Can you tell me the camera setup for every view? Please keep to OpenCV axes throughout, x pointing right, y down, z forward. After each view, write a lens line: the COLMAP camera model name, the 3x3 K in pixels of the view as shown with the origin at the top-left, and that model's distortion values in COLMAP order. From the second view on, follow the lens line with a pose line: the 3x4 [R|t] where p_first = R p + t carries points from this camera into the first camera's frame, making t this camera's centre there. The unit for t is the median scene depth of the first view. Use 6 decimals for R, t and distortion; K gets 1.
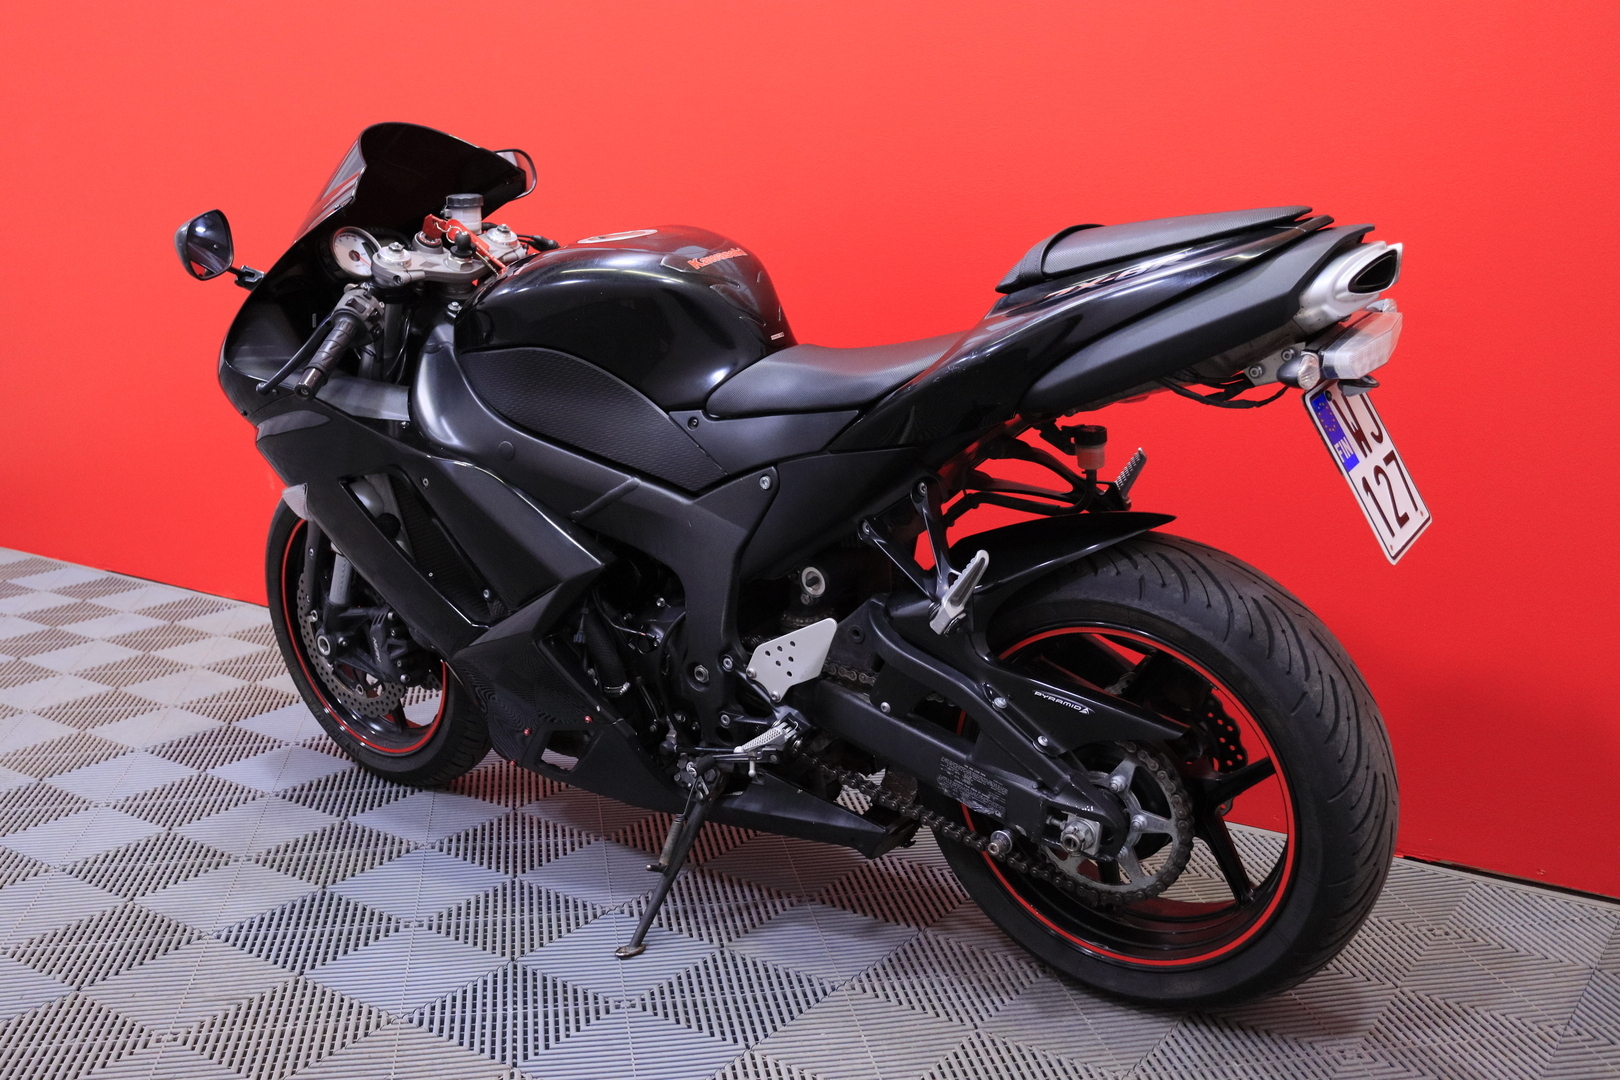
lens RADIAL K [[1624.6, 0, 810.0], [0, 1624.6, 540.0], [0, 0, 1]] dist [-0.128599, 0.001923]
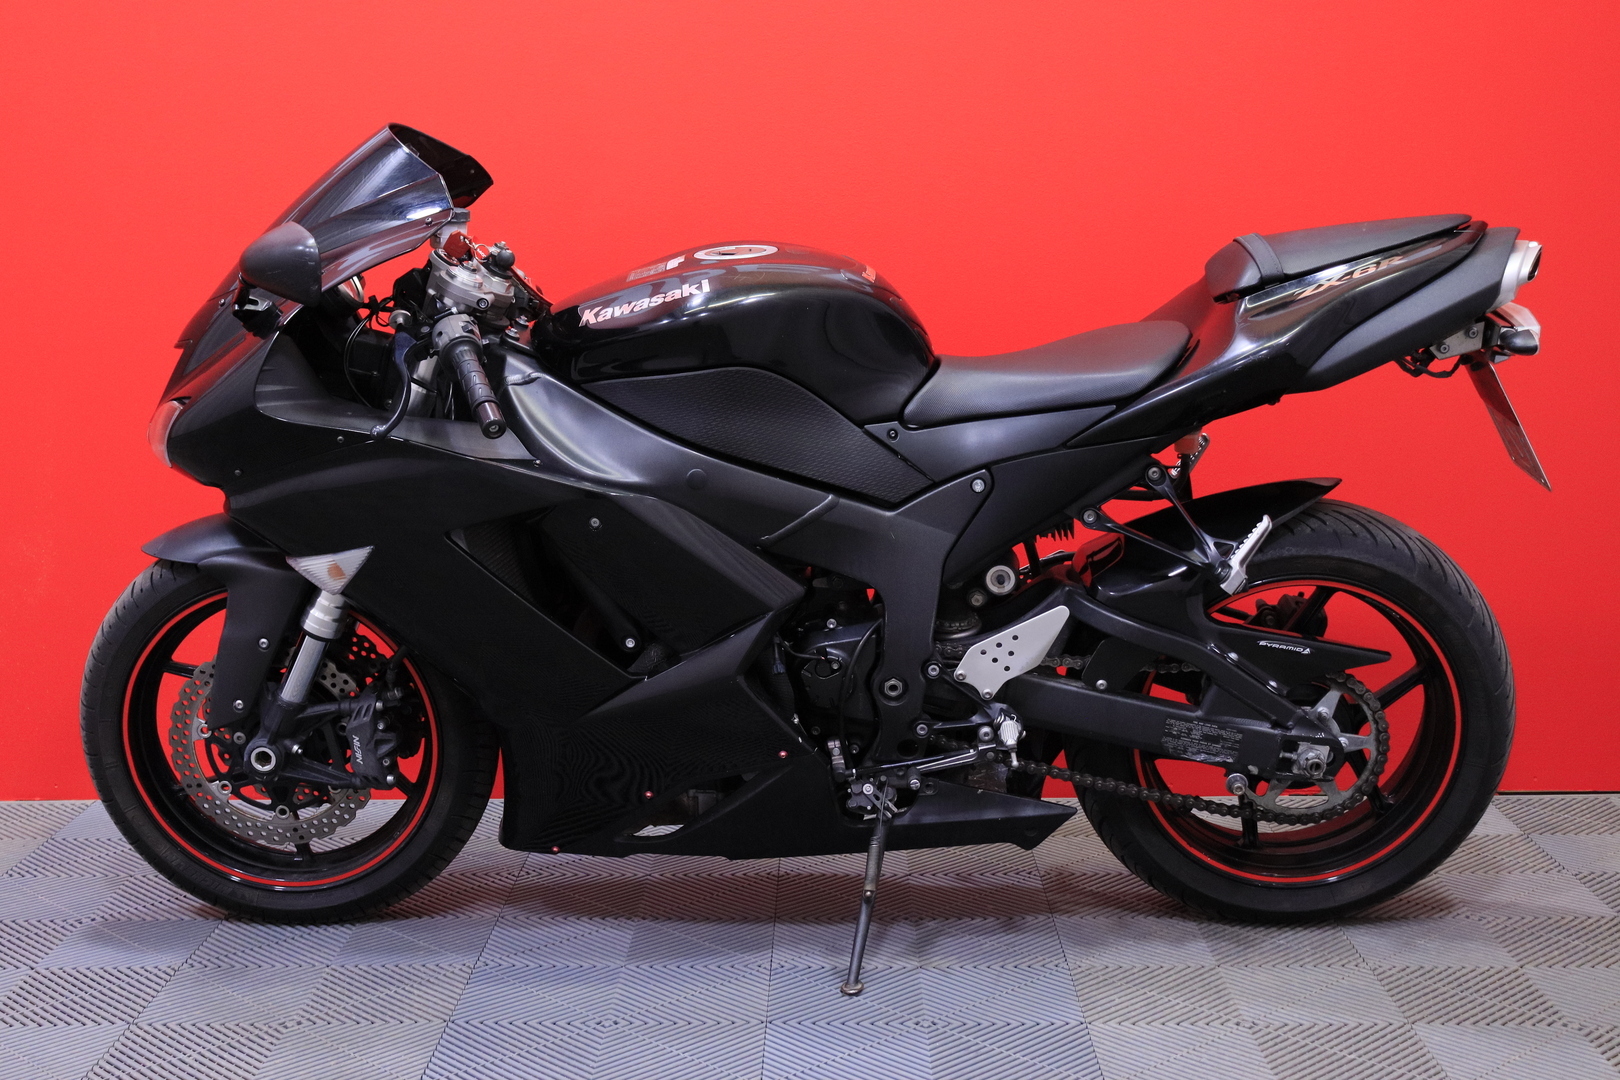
lens RADIAL K [[2205.1, 0, 810.0], [0, 2205.1, 540.0], [0, 0, 1]] dist [-0.007385, -0.016460]
pose [[0.822983, -0.096126, 0.559874, -0.892889], [0.119954, 0.992762, -0.005875, -0.005558], [-0.555257, 0.071994, 0.828557, -0.098648]]
